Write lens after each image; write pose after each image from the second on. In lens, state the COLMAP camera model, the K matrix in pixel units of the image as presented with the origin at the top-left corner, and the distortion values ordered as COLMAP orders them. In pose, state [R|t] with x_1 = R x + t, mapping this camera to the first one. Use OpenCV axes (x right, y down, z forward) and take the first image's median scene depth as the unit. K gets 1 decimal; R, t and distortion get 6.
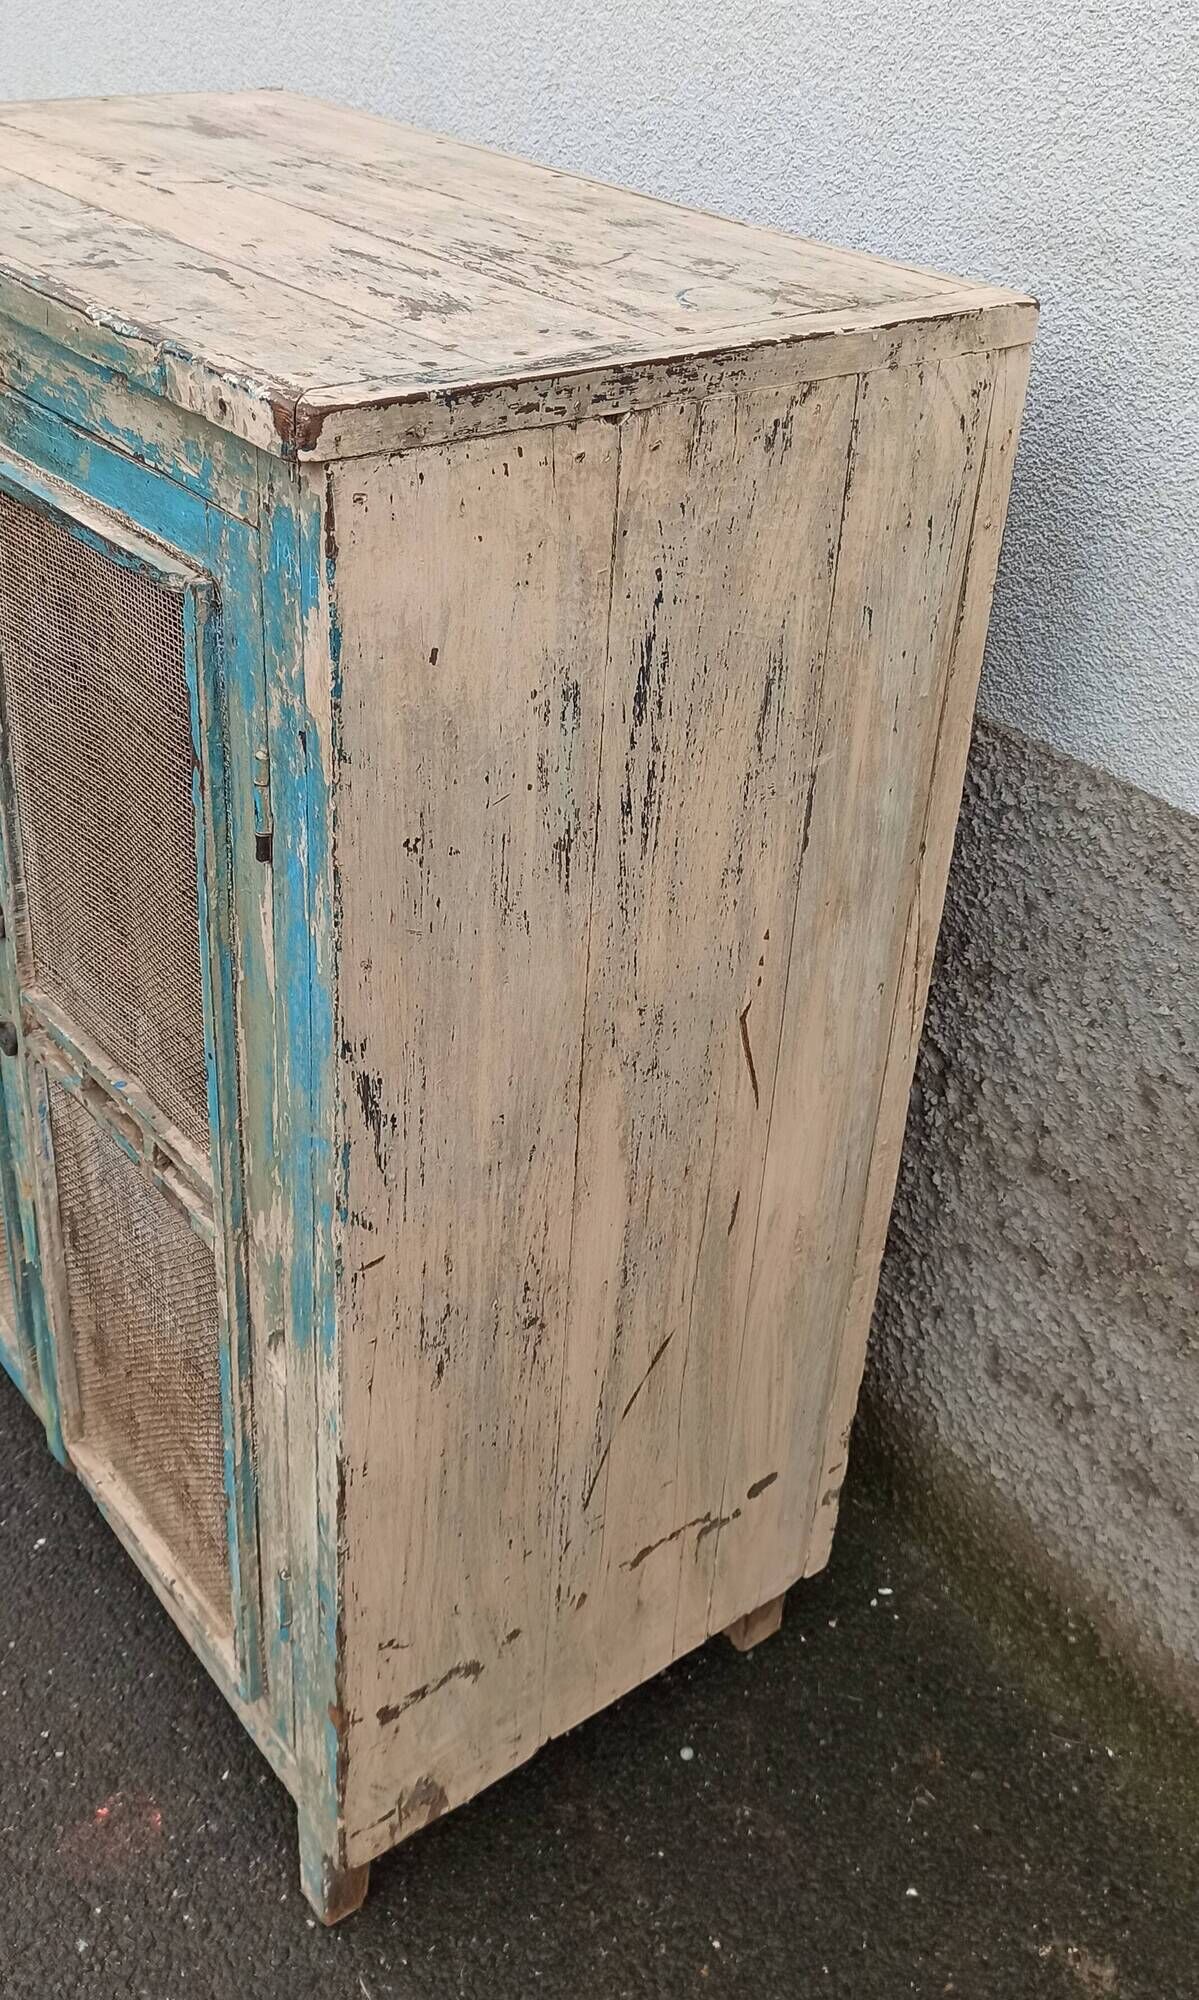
lens RADIAL K [[1896.3, 0, 625.5], [0, 1896.3, 874.6], [0, 0, 1]] dist [0.077996, -0.101535]
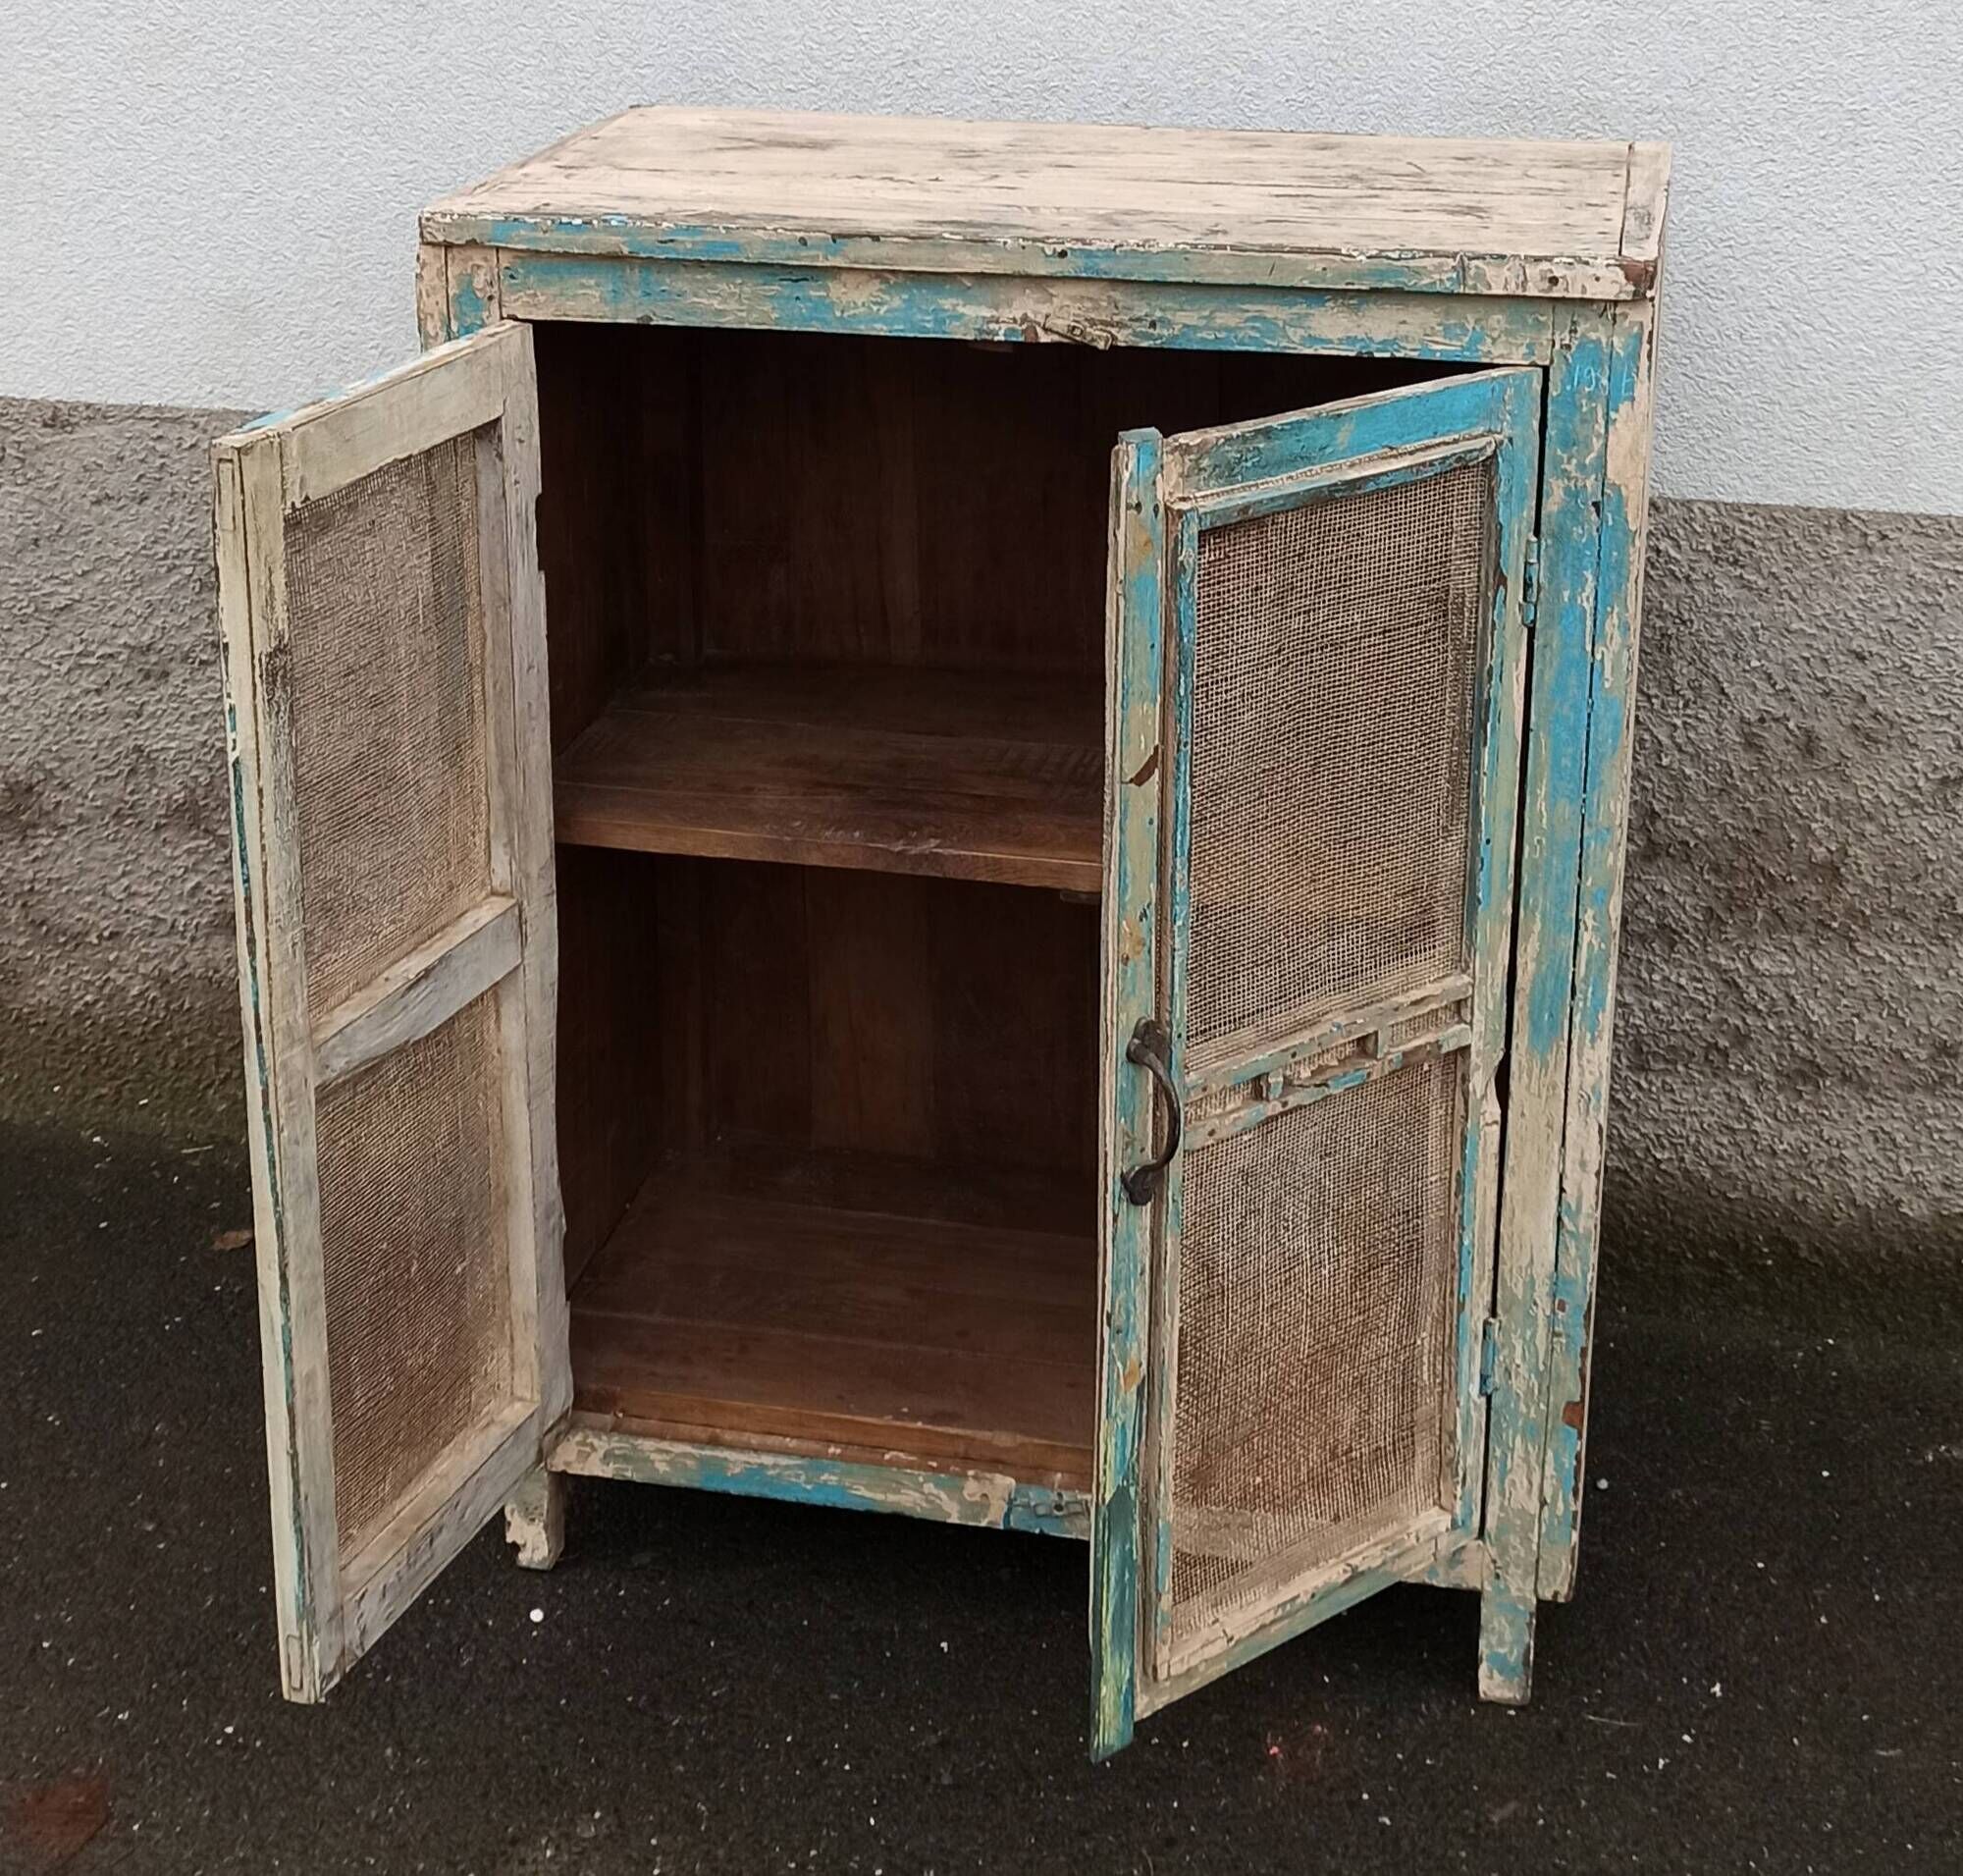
lens RADIAL K [[3068.0, 0, 1010.0], [0, 3068.0, 563.1], [0, 0, 1]] dist [0.077423, -0.113574]
pose [[0.766148, -0.234732, 0.598263, -1.473490], [0.343636, 0.936284, -0.072711, -0.014000], [-0.543076, 0.261292, 0.797994, -0.428778]]
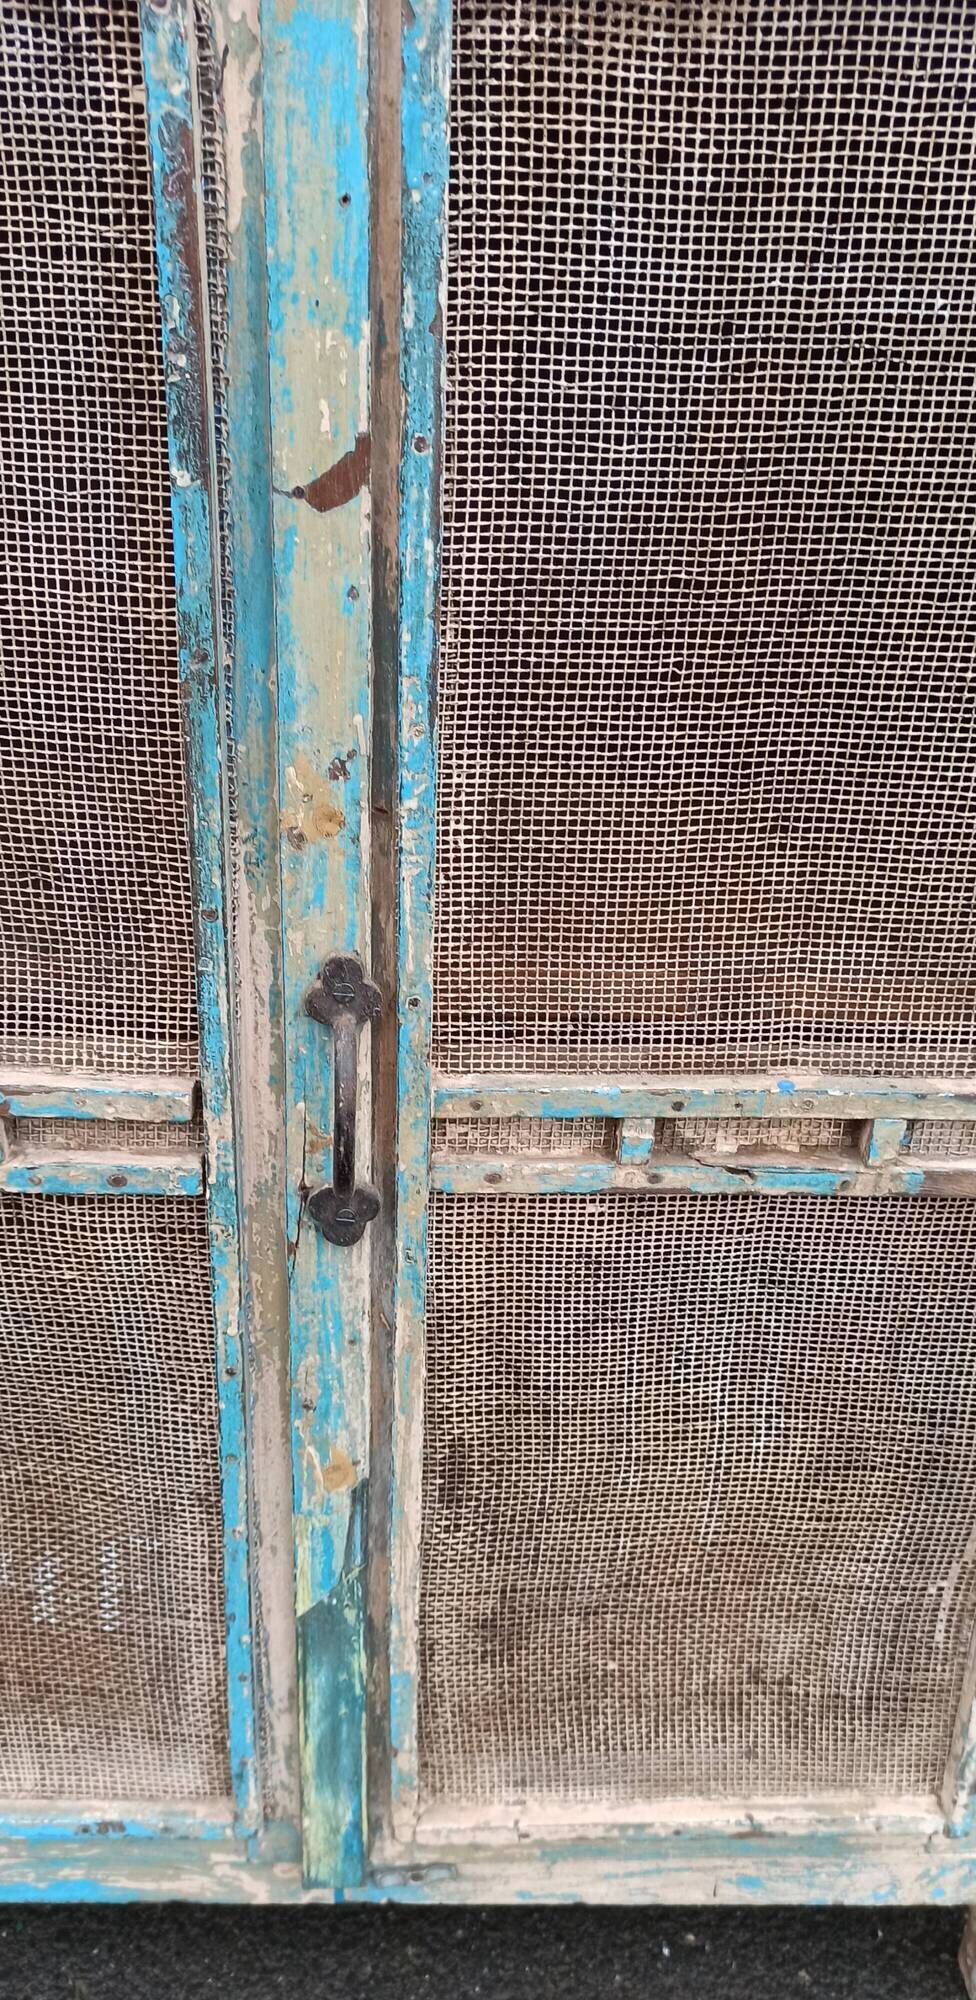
lens RADIAL K [[1554.5, 0, 489.4], [0, 1554.5, 1039.9], [0, 0, 1]] dist [0.027477, -0.004290]
pose [[0.597763, -0.391076, 0.699814, -0.705986], [0.384899, 0.905751, 0.177389, -0.031198], [-0.703230, 0.163321, 0.691949, 0.761358]]
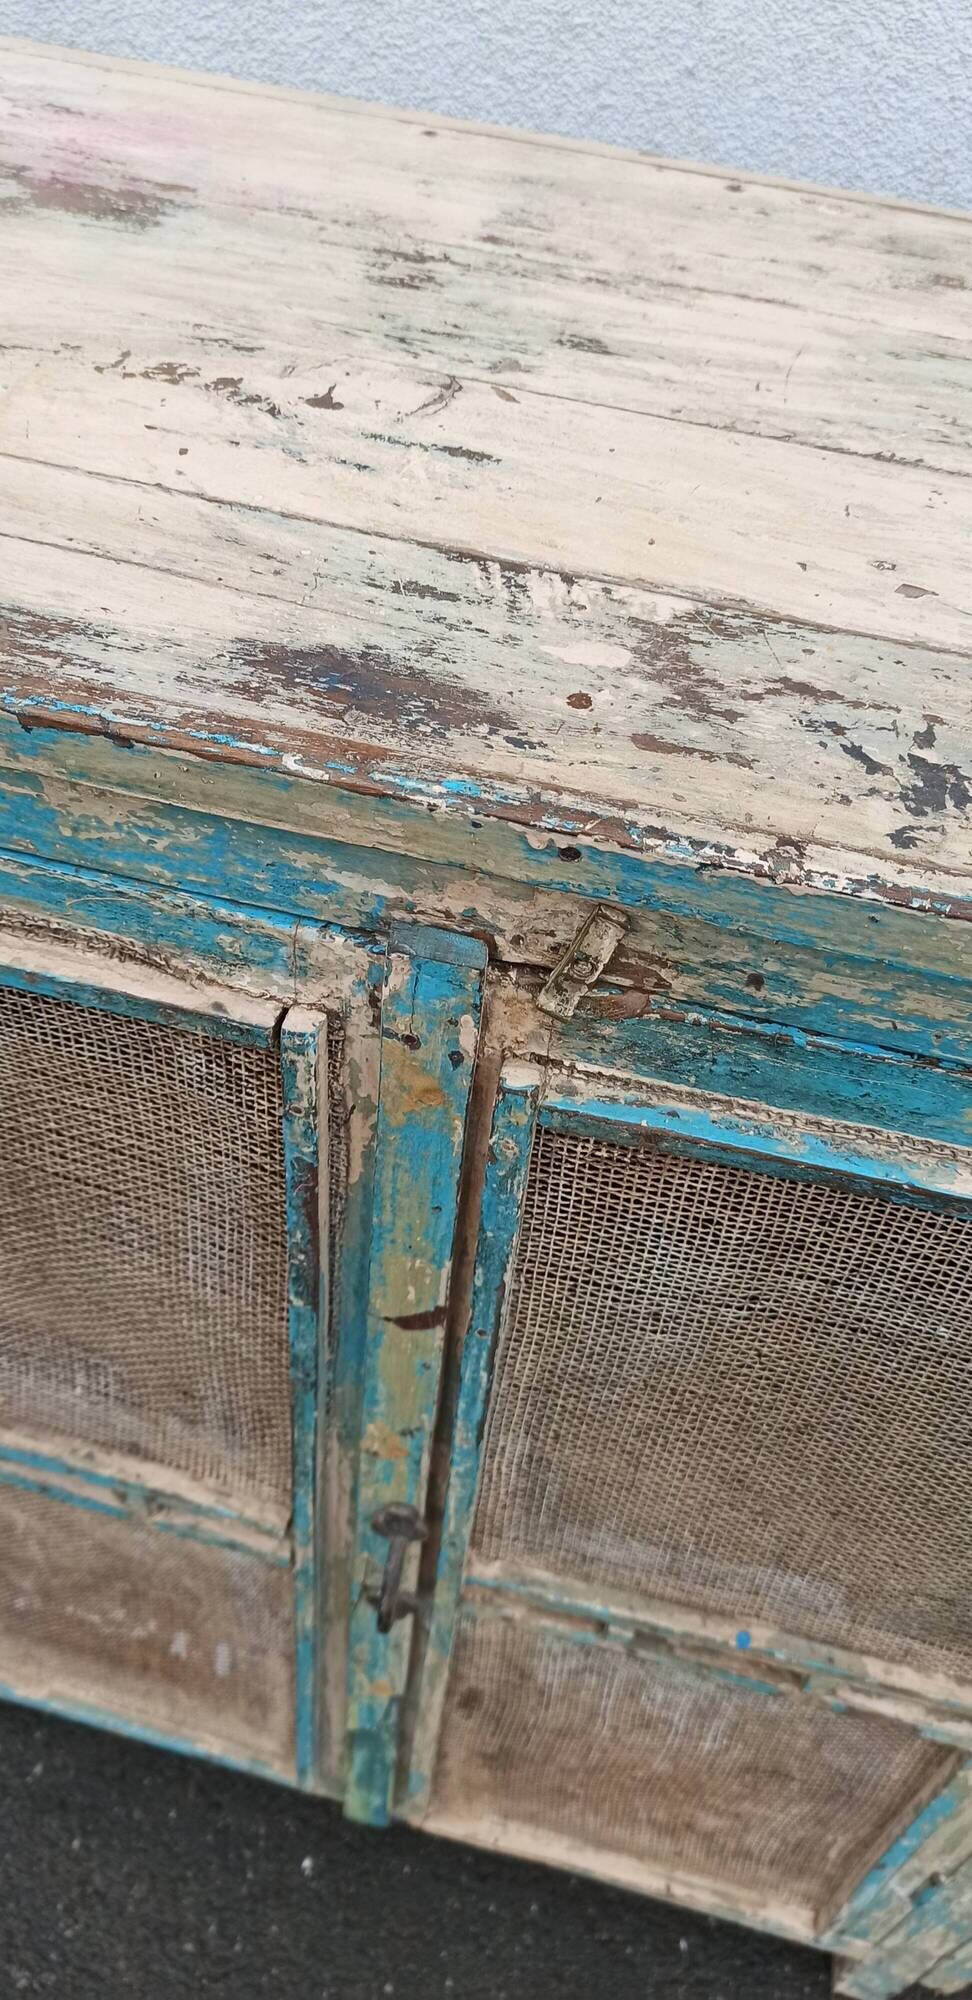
lens RADIAL K [[1567.8, 0, 494.5], [0, 1567.8, 934.4], [0, 0, 1]] dist [0.012814, 0.000166]
pose [[0.789857, -0.438413, 0.428860, -0.517896], [0.265700, 0.874862, 0.404993, -0.442452], [-0.552748, -0.205938, 0.807502, 0.641902]]
